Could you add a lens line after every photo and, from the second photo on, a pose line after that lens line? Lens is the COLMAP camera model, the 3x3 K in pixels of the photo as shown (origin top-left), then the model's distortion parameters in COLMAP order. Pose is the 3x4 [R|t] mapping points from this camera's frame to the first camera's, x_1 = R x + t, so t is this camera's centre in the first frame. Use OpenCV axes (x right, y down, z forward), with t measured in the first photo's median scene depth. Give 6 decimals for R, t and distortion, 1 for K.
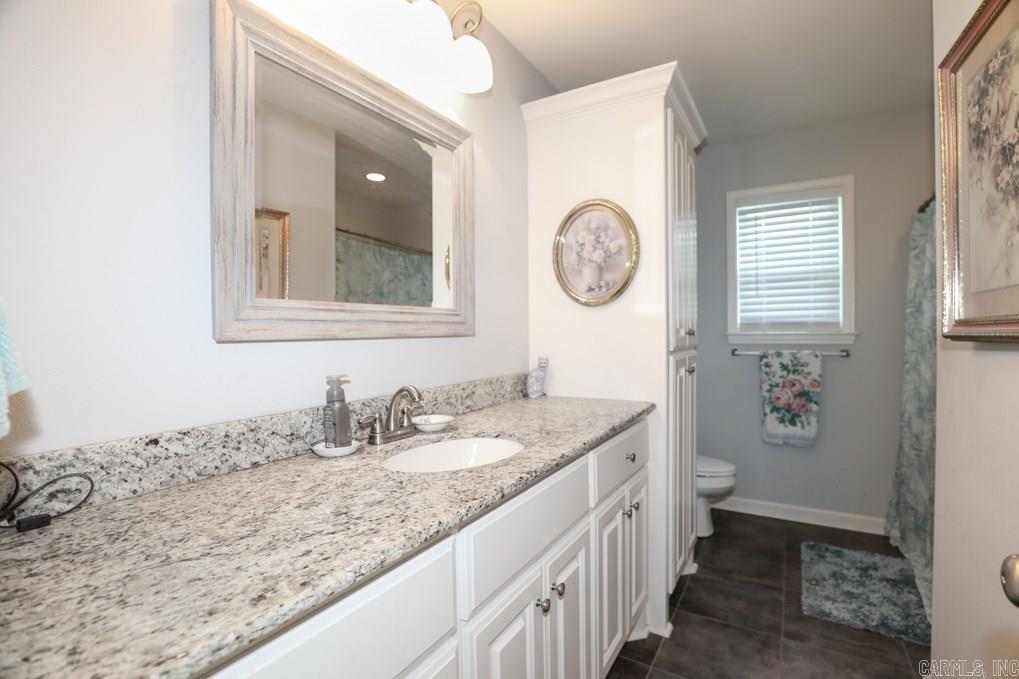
lens RADIAL K [[467.4, 0, 517.1], [0, 467.4, 341.1], [0, 0, 1]] dist [-0.027730, 0.000514]
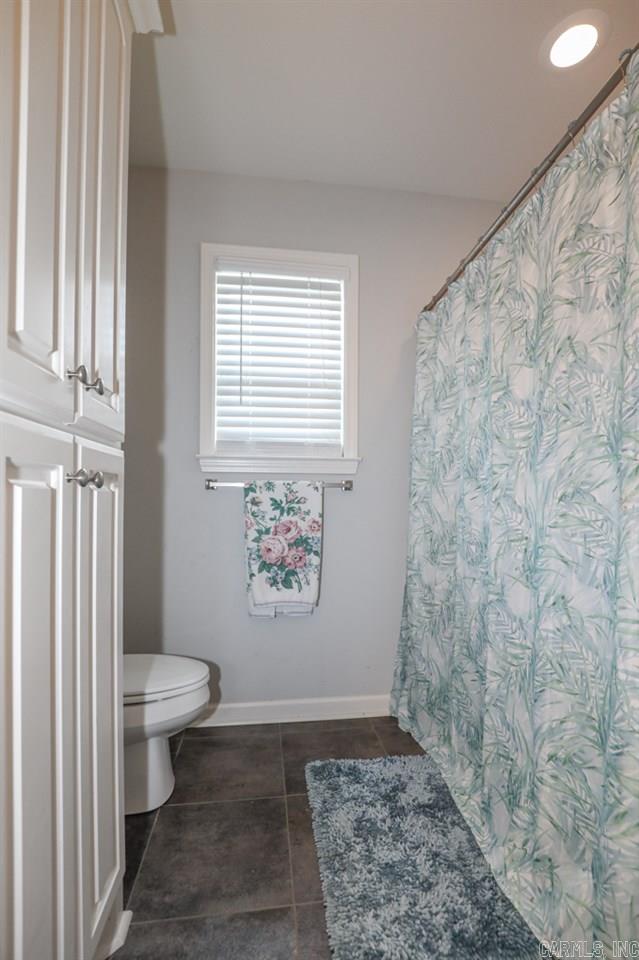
lens RADIAL K [[440.4, 0, 322.6], [0, 440.4, 496.7], [0, 0, 1]] dist [-0.027730, 0.000514]
pose [[0.780991, 0.014253, 0.624379, 0.221284], [-0.002283, 0.999798, -0.019967, 0.058139], [-0.624538, 0.014168, 0.780866, 0.446927]]
